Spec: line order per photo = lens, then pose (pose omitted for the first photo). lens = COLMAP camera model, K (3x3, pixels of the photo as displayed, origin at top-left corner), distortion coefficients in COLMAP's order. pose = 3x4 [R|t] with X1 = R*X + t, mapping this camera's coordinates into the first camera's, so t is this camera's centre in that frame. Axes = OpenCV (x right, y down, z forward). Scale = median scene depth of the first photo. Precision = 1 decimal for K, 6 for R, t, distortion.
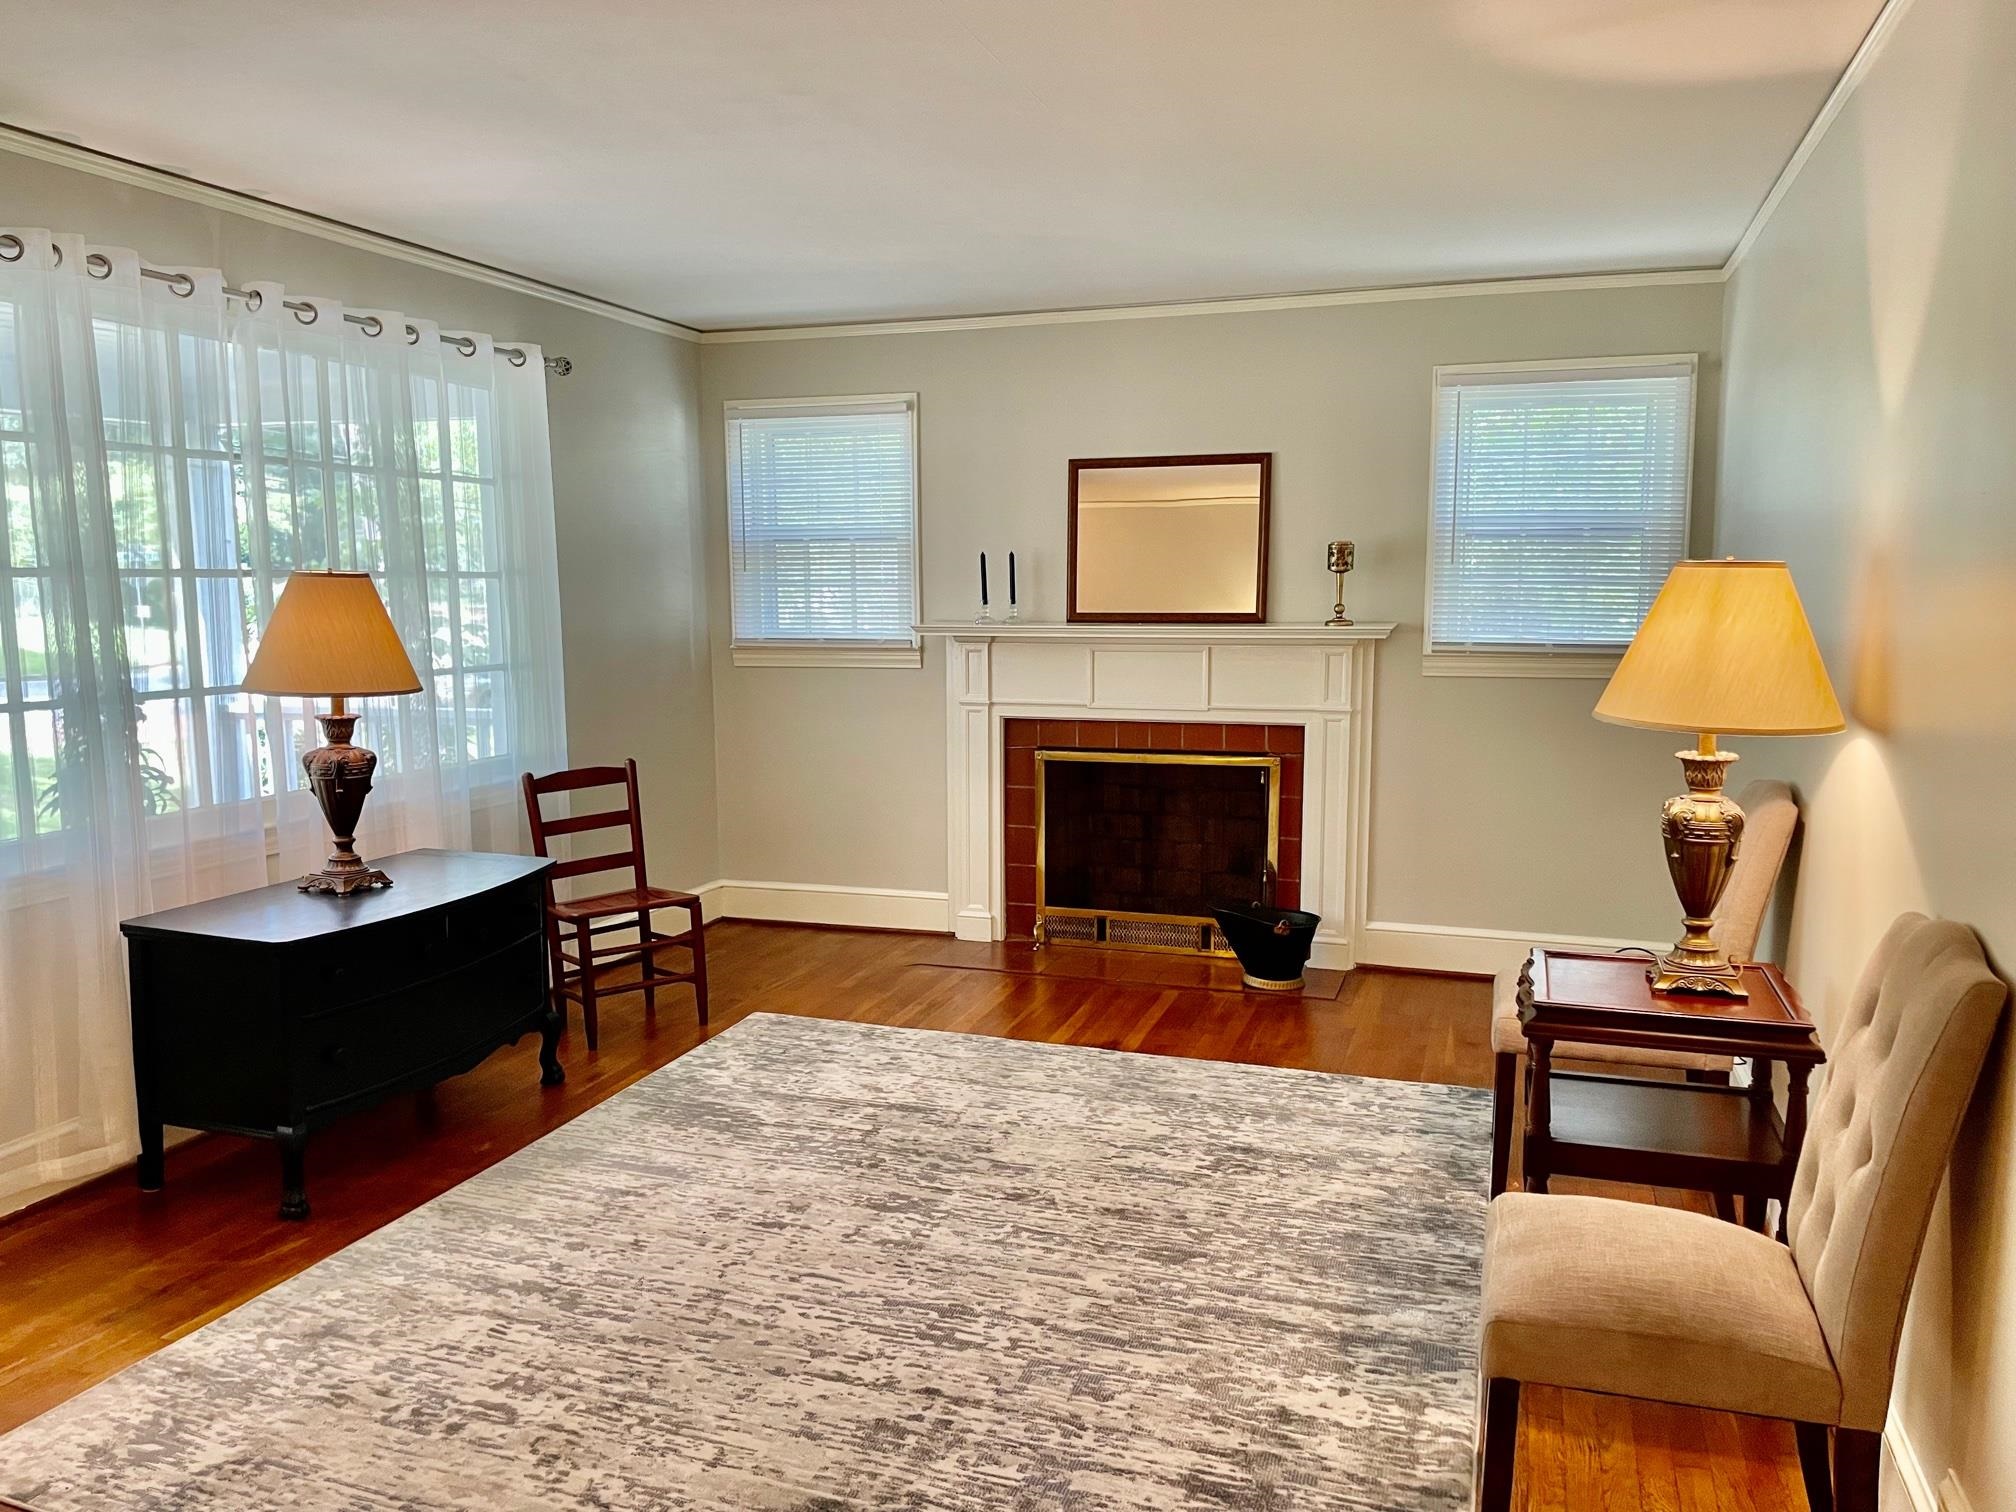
lens RADIAL K [[1525.3, 0, 991.3], [0, 1525.3, 767.6], [0, 0, 1]] dist [0.084735, -0.116020]
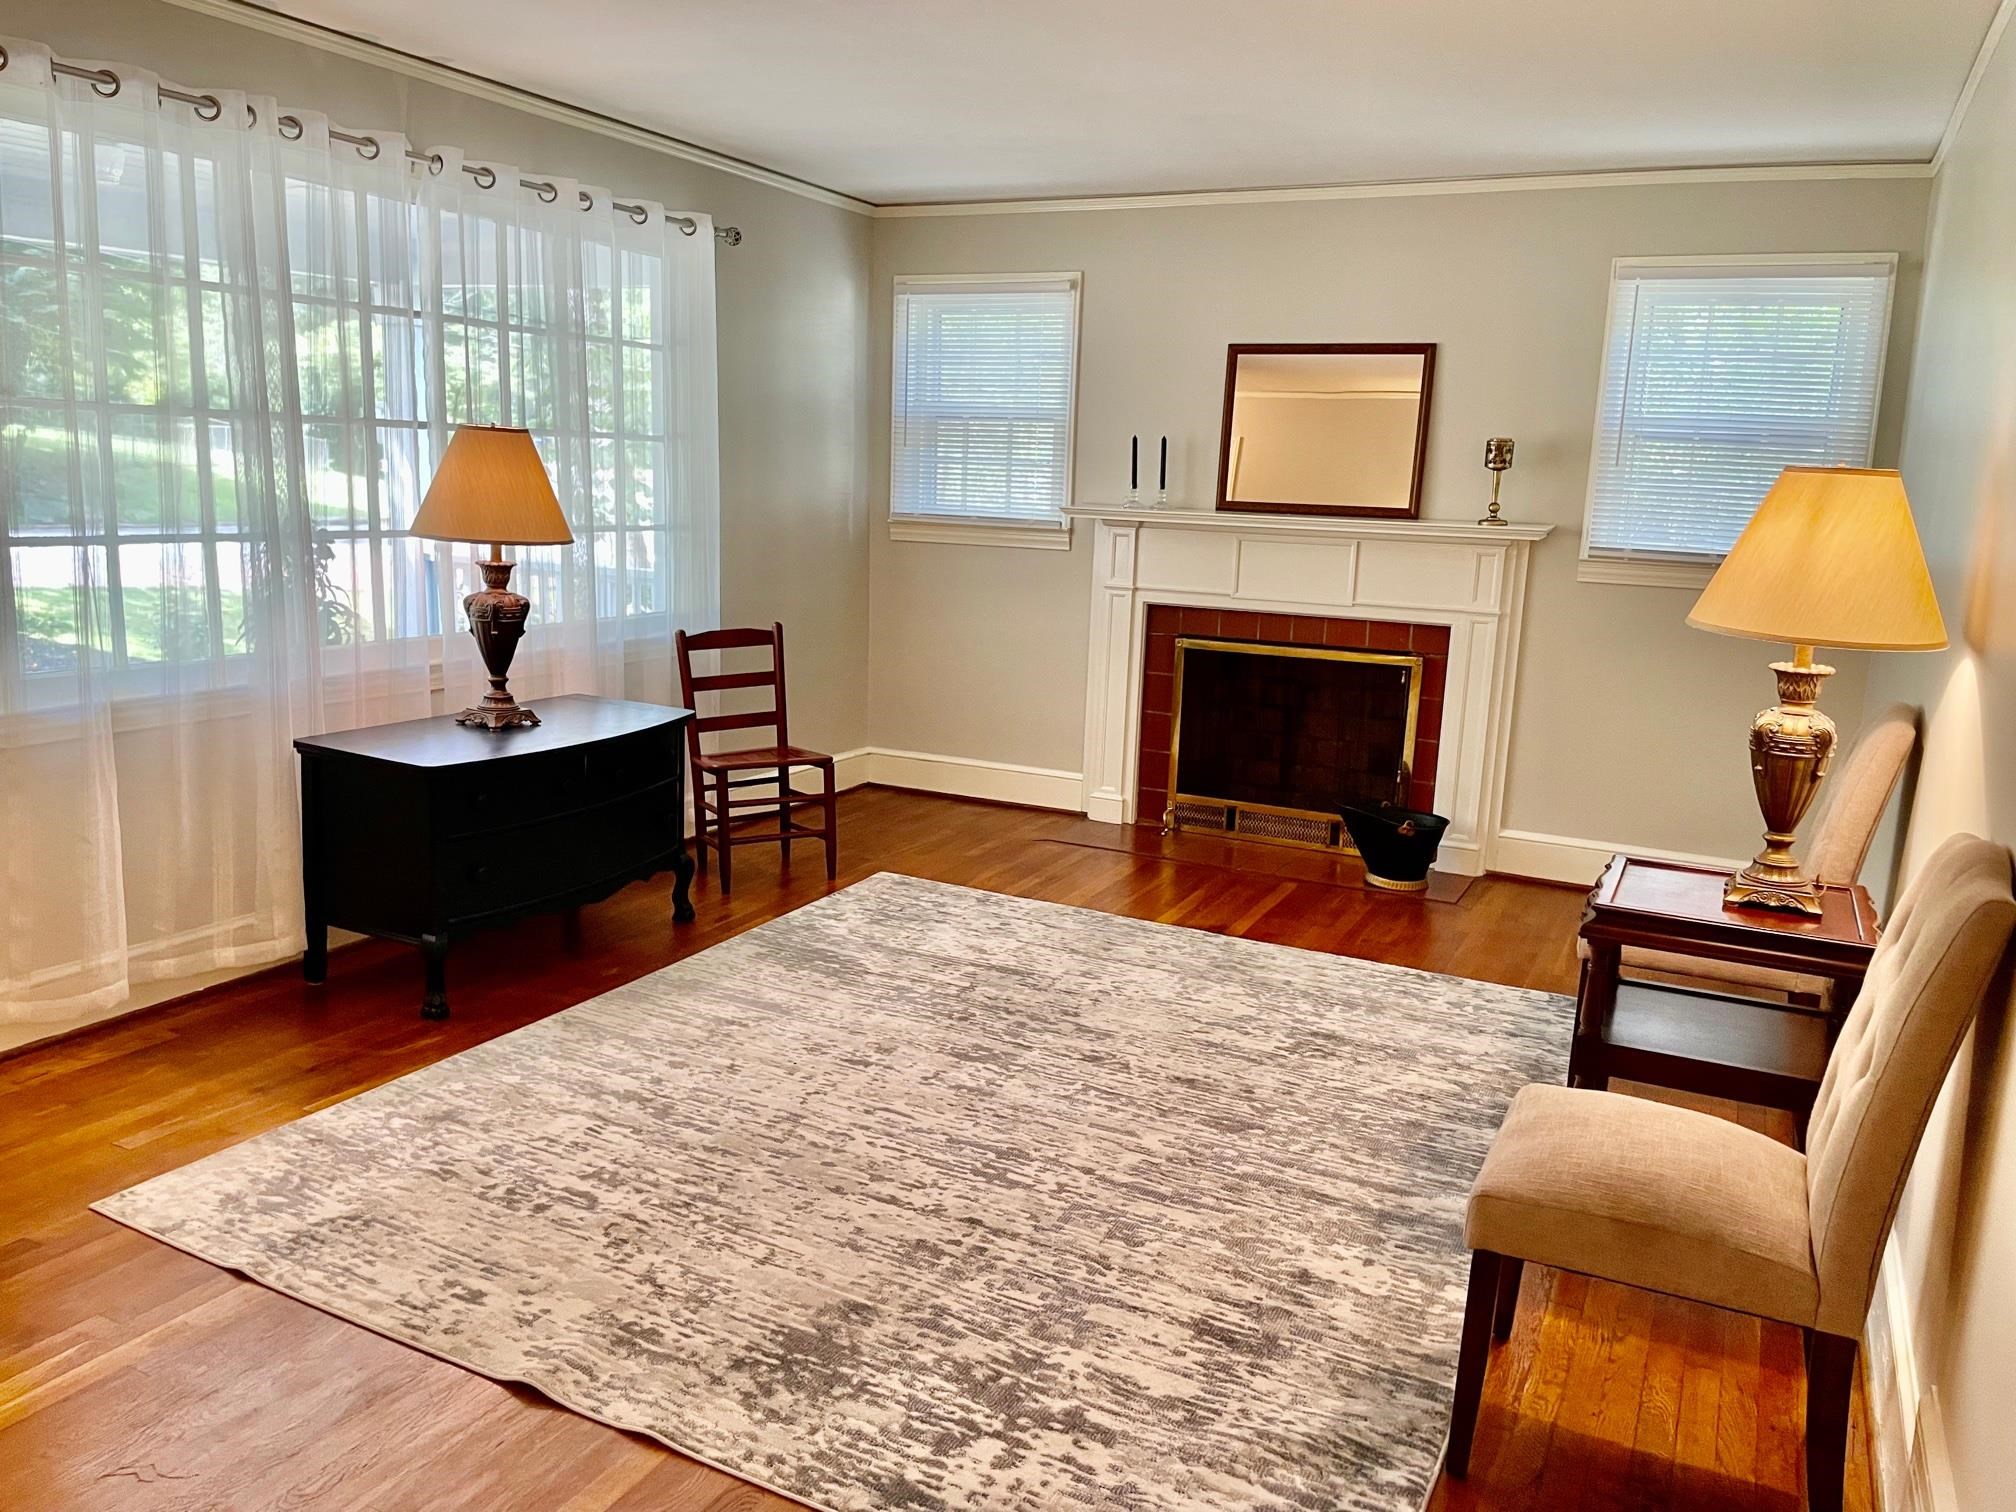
lens RADIAL K [[1525.3, 0, 1005.3], [0, 1525.3, 747.0], [0, 0, 1]] dist [0.084735, -0.116020]
pose [[0.990941, 0.064545, -0.117767, 0.067261], [-0.057615, 0.996453, 0.061332, 0.008873], [0.121308, -0.053991, 0.991145, -0.025325]]
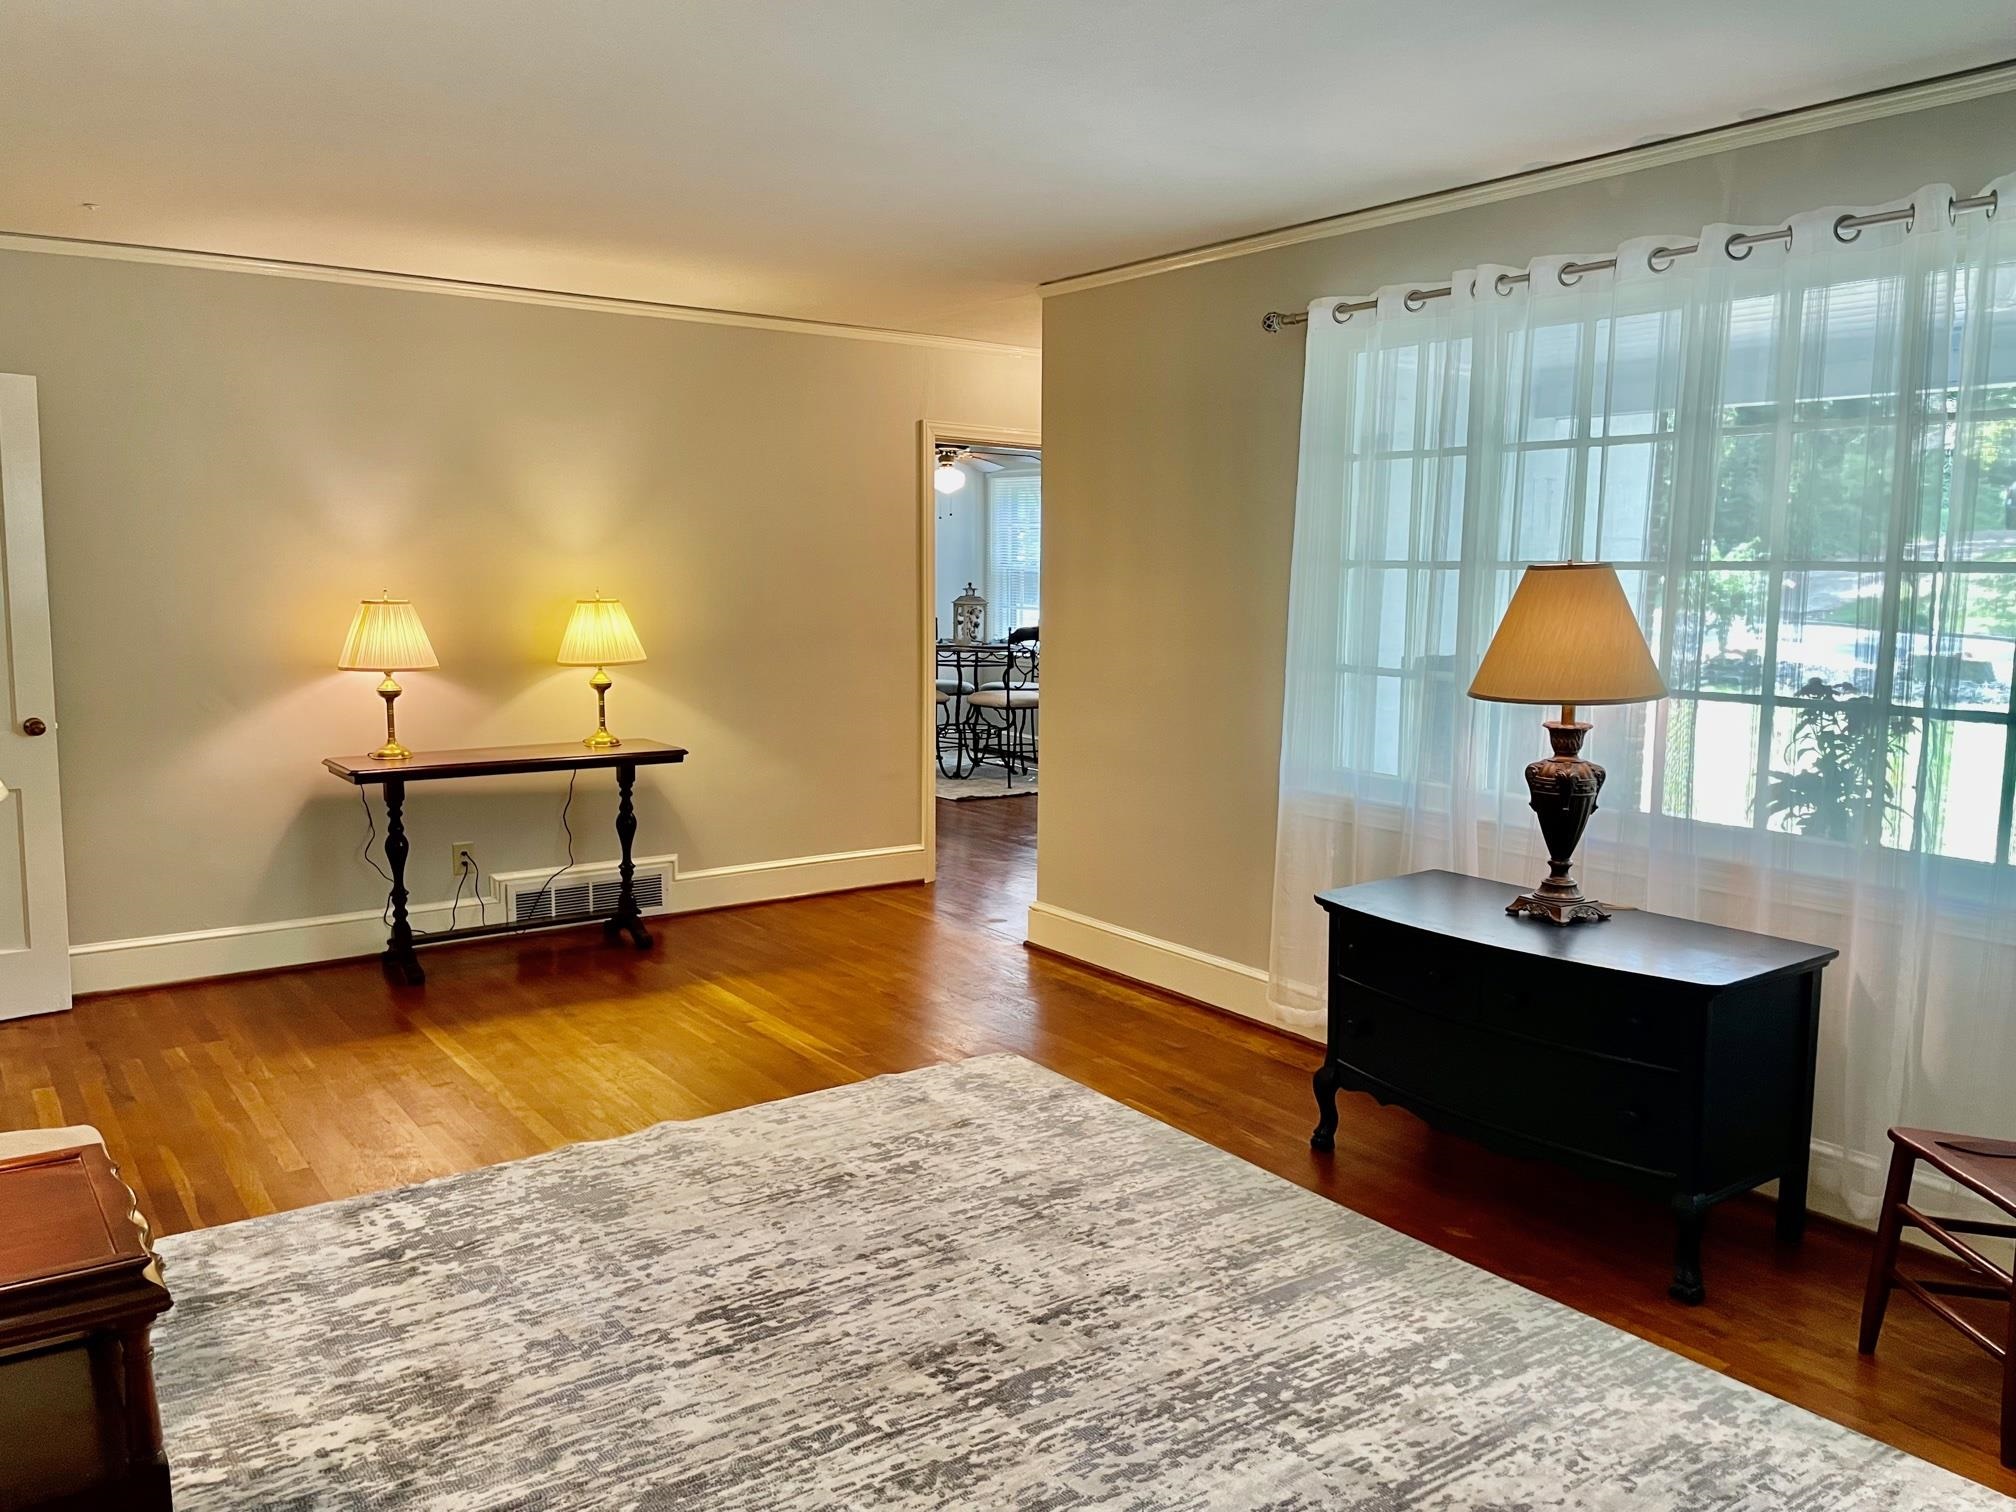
lens RADIAL K [[1525.3, 0, 1009.8], [0, 1525.3, 758.1], [0, 0, 1]] dist [0.084735, -0.116020]
pose [[-0.572979, 0.098269, -0.813657, 0.543633], [-0.107925, 0.975093, 0.193768, -0.169257], [0.812433, 0.198839, -0.548103, 1.359473]]
